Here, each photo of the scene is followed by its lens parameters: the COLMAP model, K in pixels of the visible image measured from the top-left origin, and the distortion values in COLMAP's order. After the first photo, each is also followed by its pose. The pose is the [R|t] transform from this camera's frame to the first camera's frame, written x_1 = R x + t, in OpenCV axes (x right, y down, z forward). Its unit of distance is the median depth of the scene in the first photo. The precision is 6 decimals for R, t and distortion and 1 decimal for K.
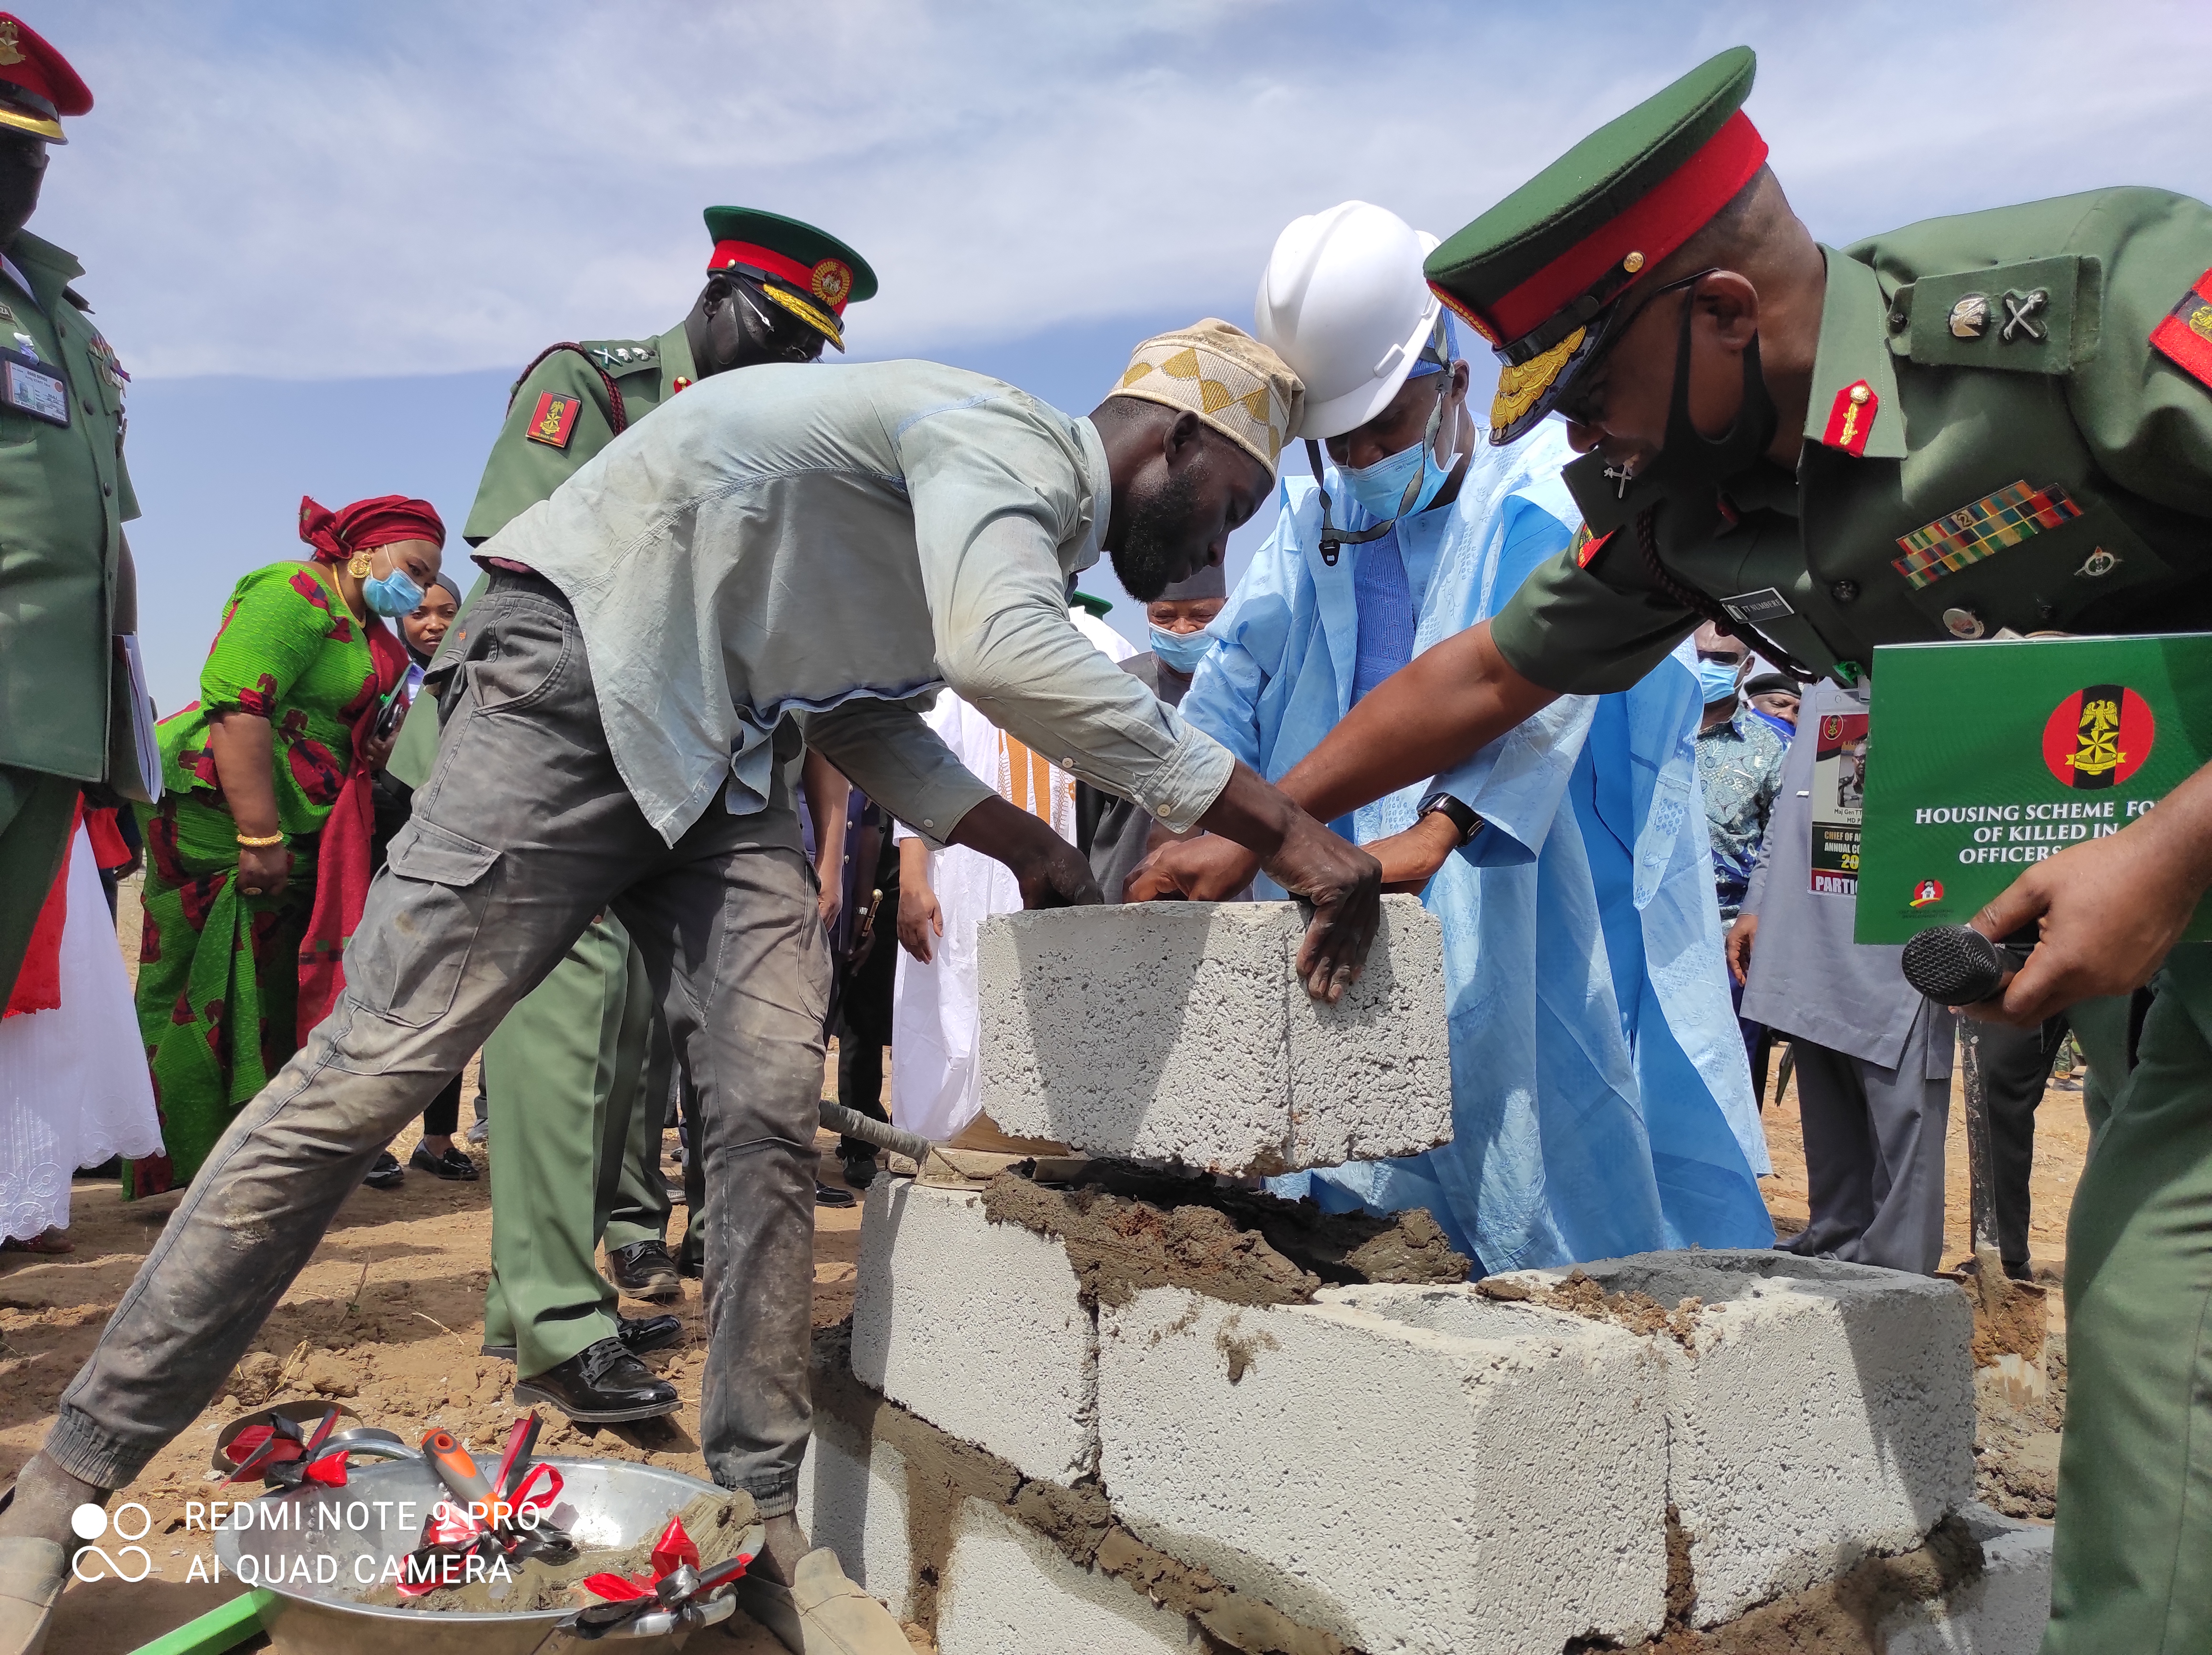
lens RADIAL K [[1650.1, 0, 1120.8], [0, 1650.1, 817.3], [0, 0, 1]] dist [0.054845, -0.044424]
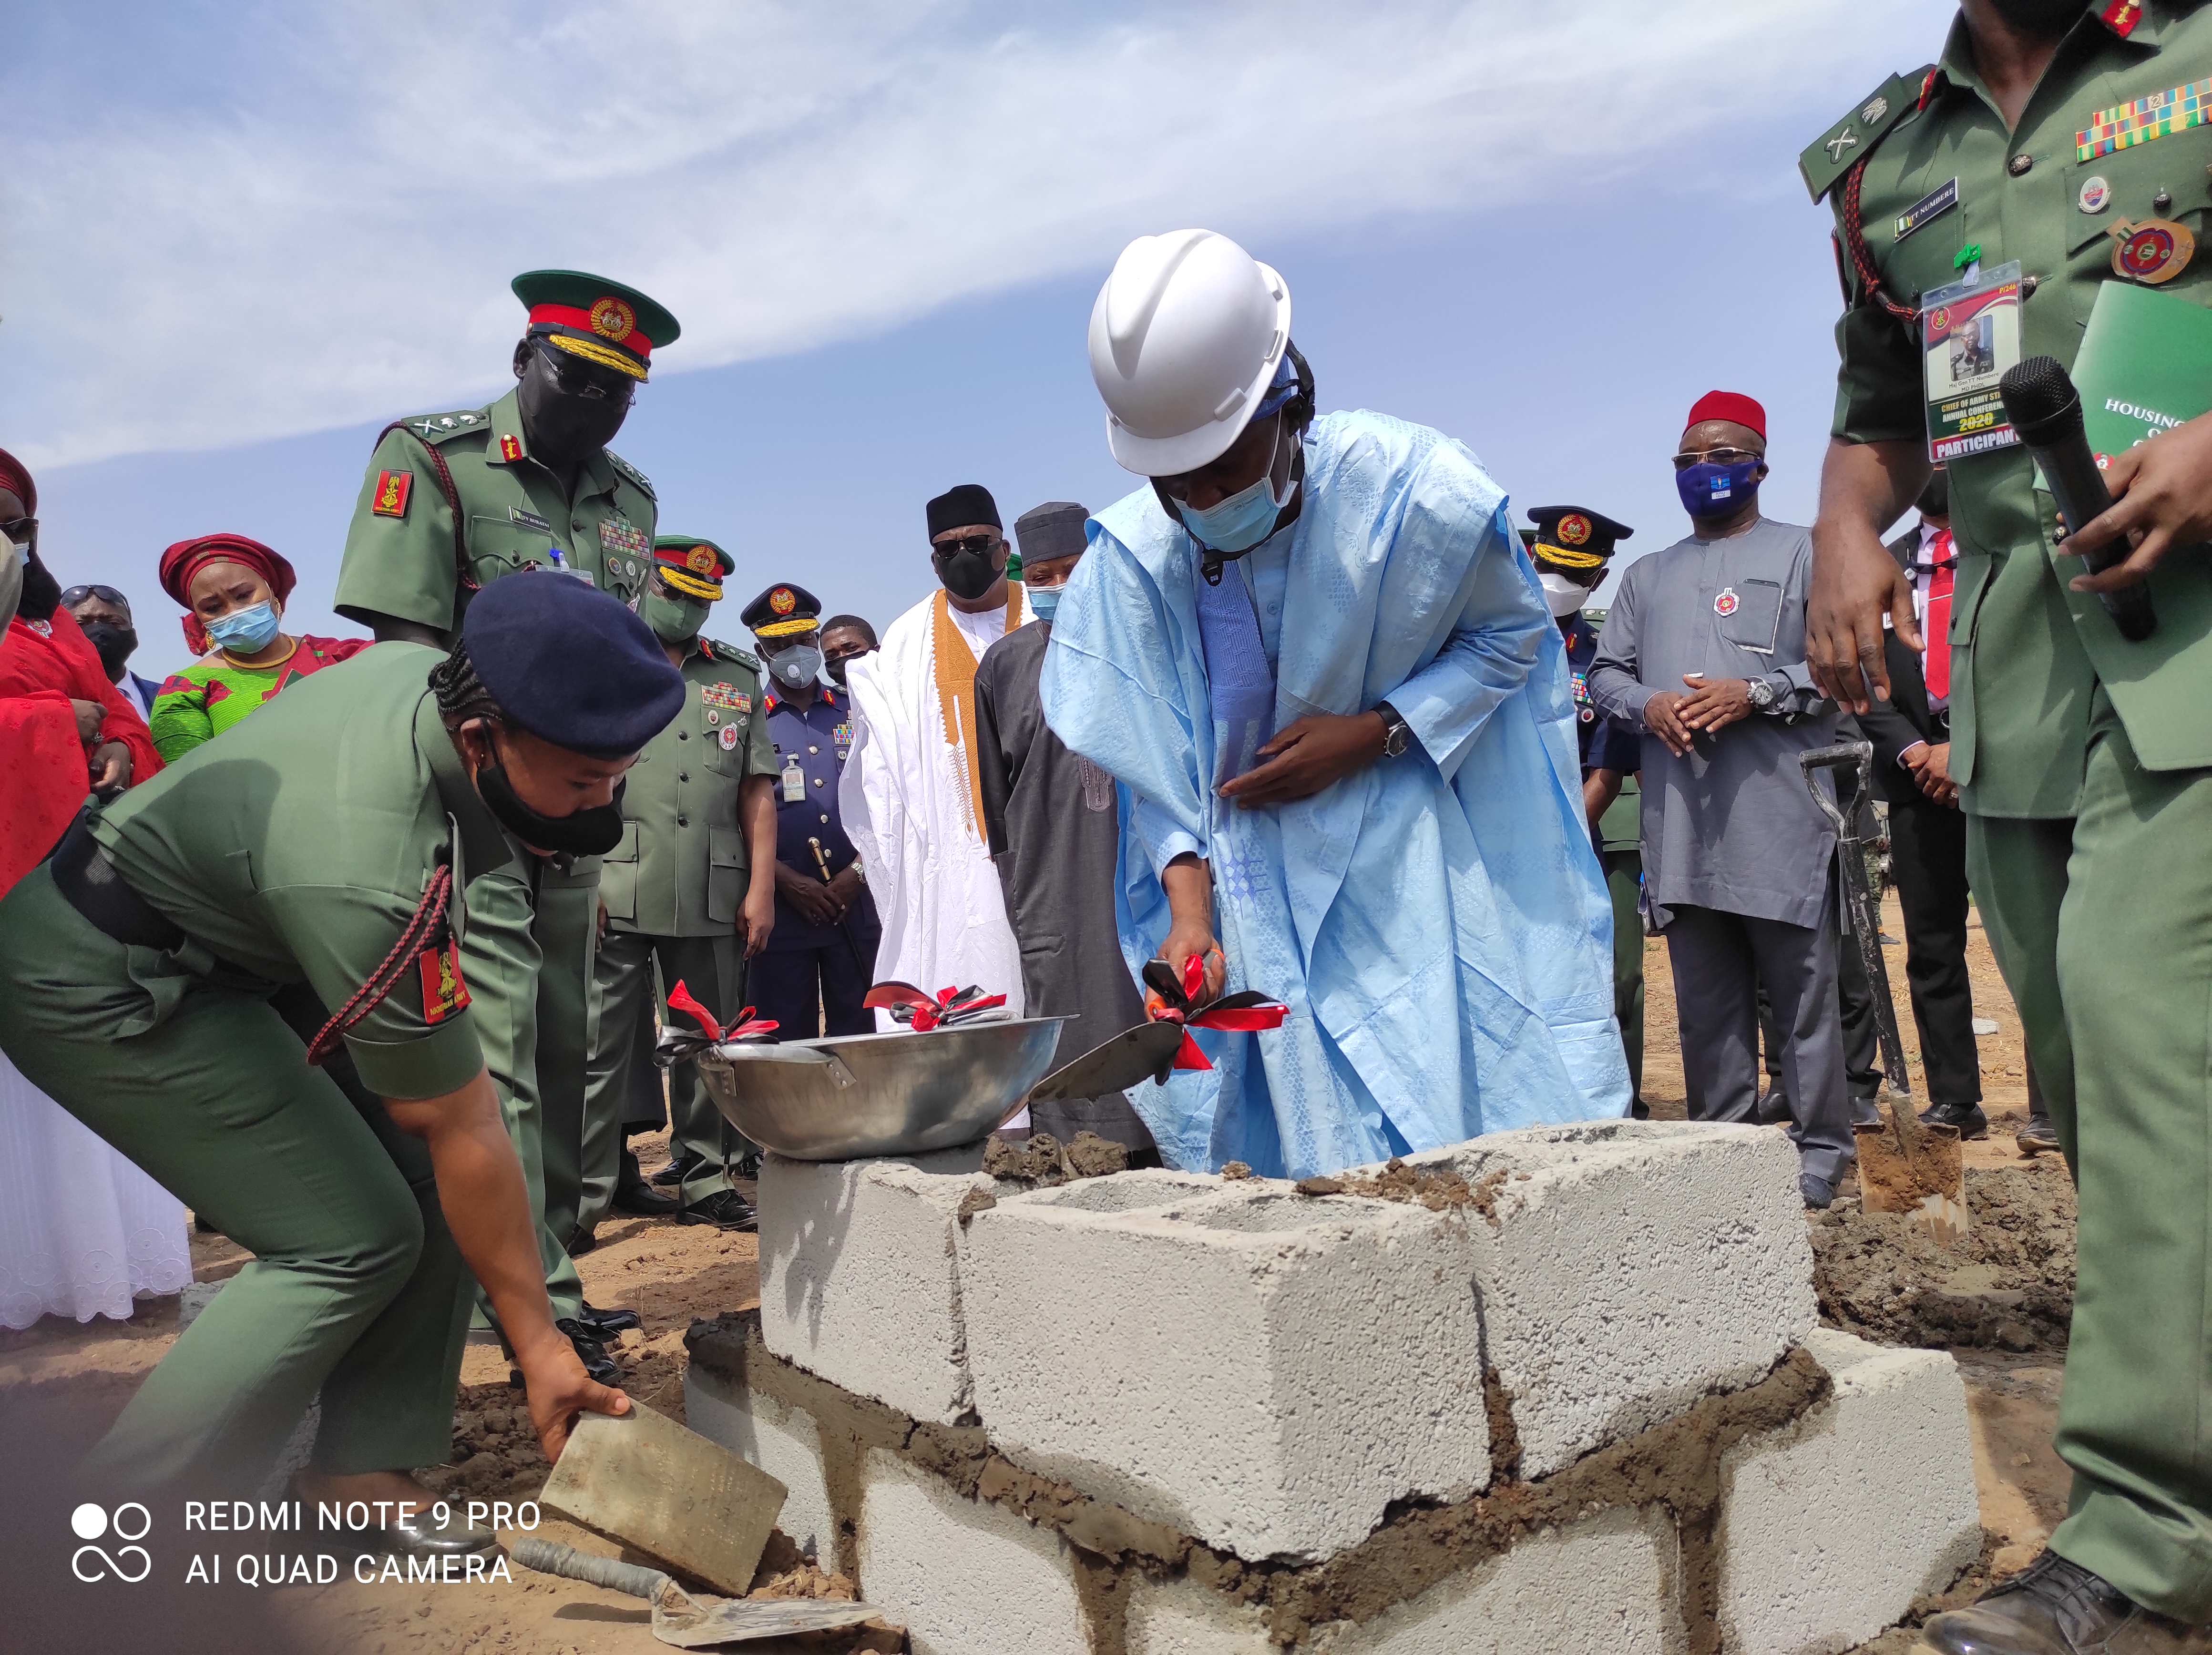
lens RADIAL K [[1650.1, 0, 1123.8], [0, 1650.1, 820.7], [0, 0, 1]] dist [0.054845, -0.044424]
pose [[0.992262, -0.123826, -0.009117, 0.143593], [0.123999, 0.992044, 0.021756, 0.019025], [0.006351, -0.022718, 0.999722, -0.034804]]
